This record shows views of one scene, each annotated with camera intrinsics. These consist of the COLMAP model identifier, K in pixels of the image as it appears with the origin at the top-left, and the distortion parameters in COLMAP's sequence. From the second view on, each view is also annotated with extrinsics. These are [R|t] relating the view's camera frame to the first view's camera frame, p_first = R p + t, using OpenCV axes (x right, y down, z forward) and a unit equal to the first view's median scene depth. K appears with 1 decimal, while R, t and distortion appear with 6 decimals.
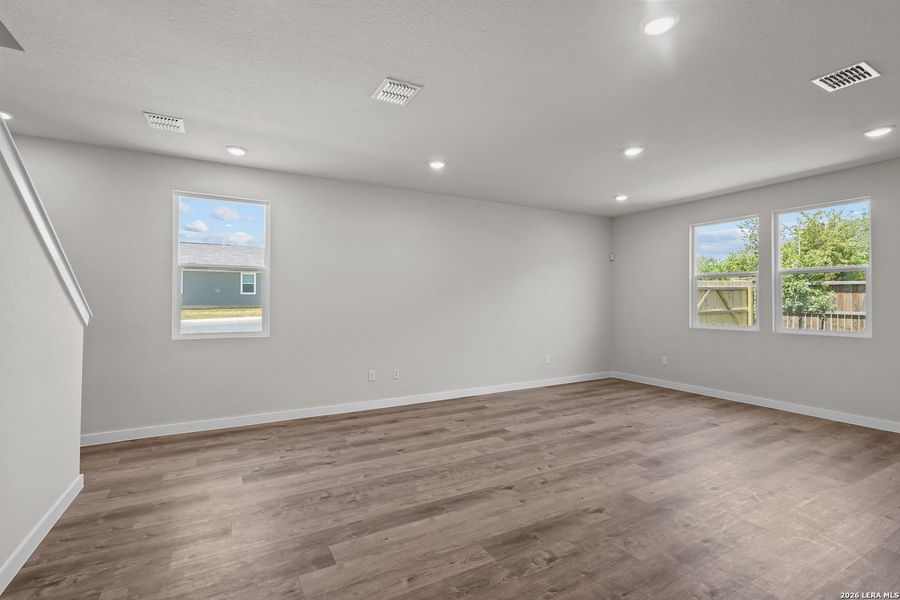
lens RADIAL K [[414.2, 0, 449.0], [0, 414.2, 296.8], [0, 0, 1]] dist [-0.005637, 0.001989]
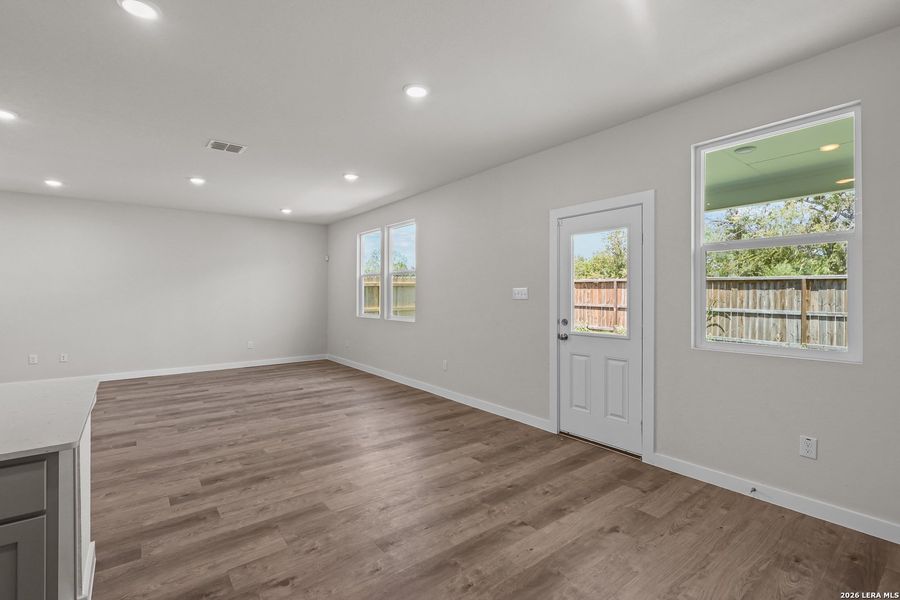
lens RADIAL K [[414.2, 0, 452.2], [0, 414.2, 293.1], [0, 0, 1]] dist [-0.005637, 0.001989]
pose [[0.987525, 0.002245, 0.157445, 1.216649], [-0.003115, 0.999981, 0.005275, -0.006406], [-0.157430, -0.005700, 0.987514, -0.492346]]
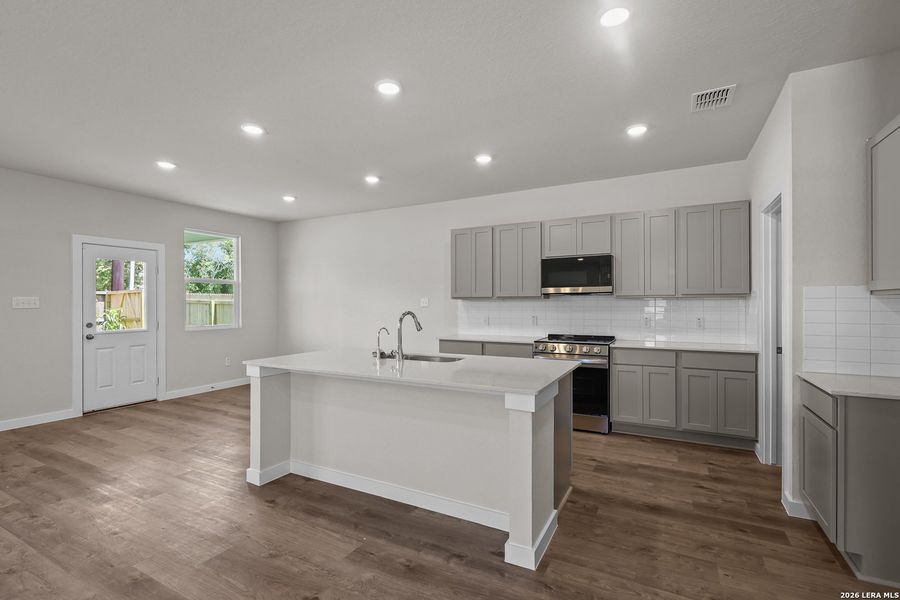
lens RADIAL K [[414.2, 0, 447.7], [0, 414.2, 303.1], [0, 0, 1]] dist [-0.005637, 0.001989]
pose [[-0.540291, 0.001680, 0.841477, -0.261140], [-0.006361, 0.999961, -0.006081, 0.000960], [-0.841454, -0.008638, -0.540259, 0.339182]]
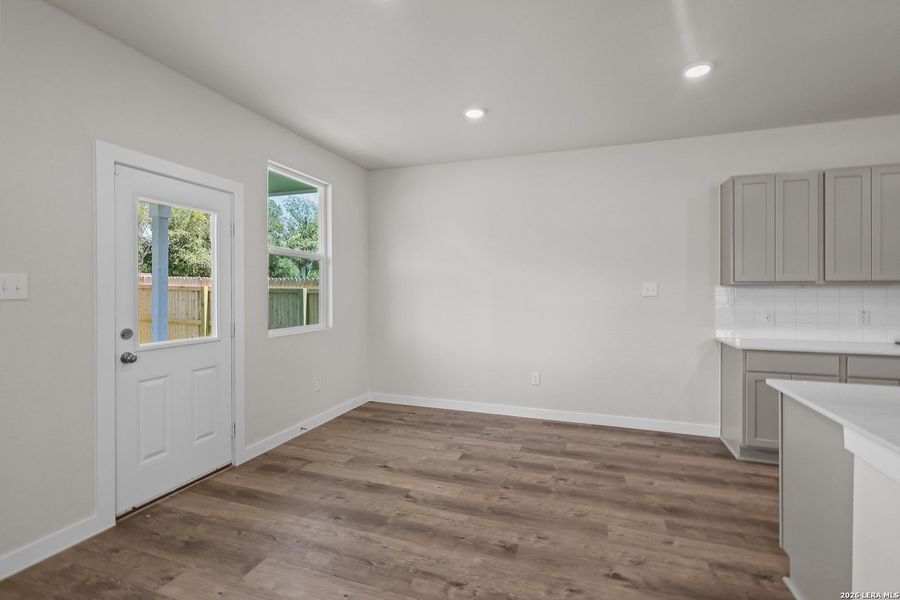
lens RADIAL K [[414.2, 0, 446.5], [0, 414.2, 291.5], [0, 0, 1]] dist [-0.005637, 0.001989]
pose [[-0.659742, -0.000663, 0.751492, 0.797591], [-0.008497, 0.999942, -0.006577, 0.006162], [-0.751444, -0.010725, -0.659709, 0.683715]]
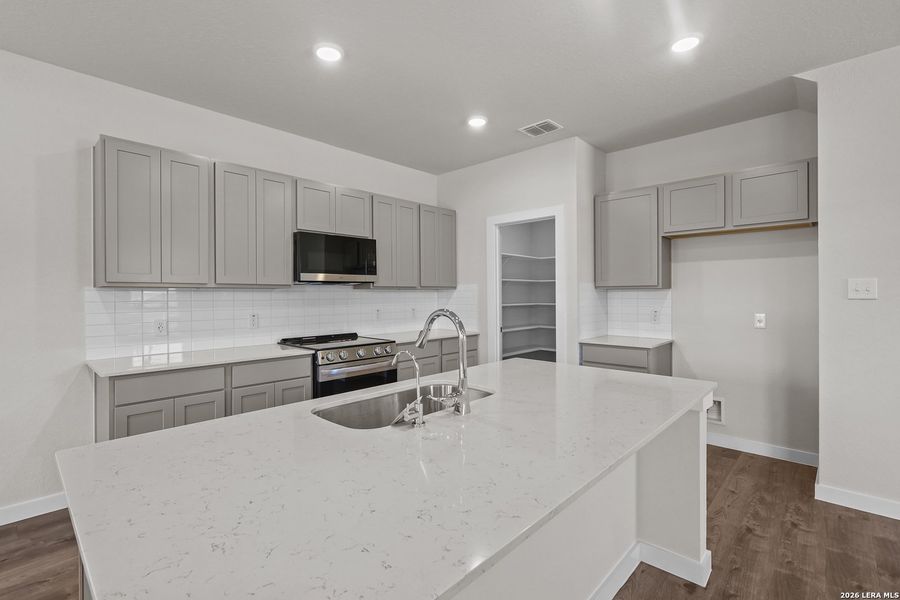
lens RADIAL K [[411.4, 0, 442.8], [0, 411.4, 296.4], [0, 0, 1]] dist [-0.005587, 0.000237]
pose [[-0.954634, 0.005084, -0.297740, 0.738388], [0.007002, 0.999961, -0.005375, 0.002575], [0.297701, -0.007216, -0.954632, 0.342934]]
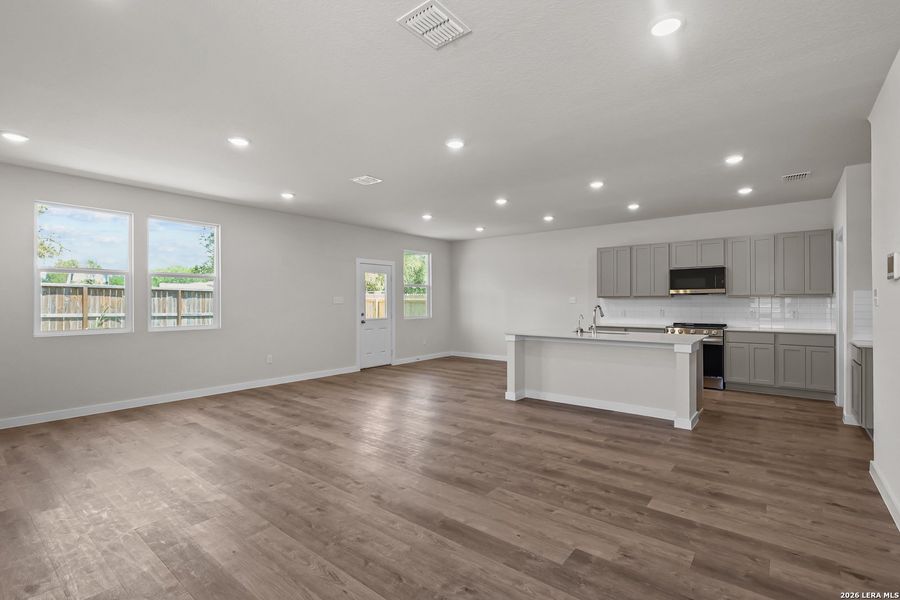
lens RADIAL K [[414.2, 0, 448.8], [0, 414.2, 301.3], [0, 0, 1]] dist [-0.005637, 0.001989]
pose [[-0.376036, 0.001519, 0.926604, -0.712441], [-0.007379, 0.999962, -0.004633, 0.011969], [-0.926576, -0.008579, -0.376010, 1.071044]]
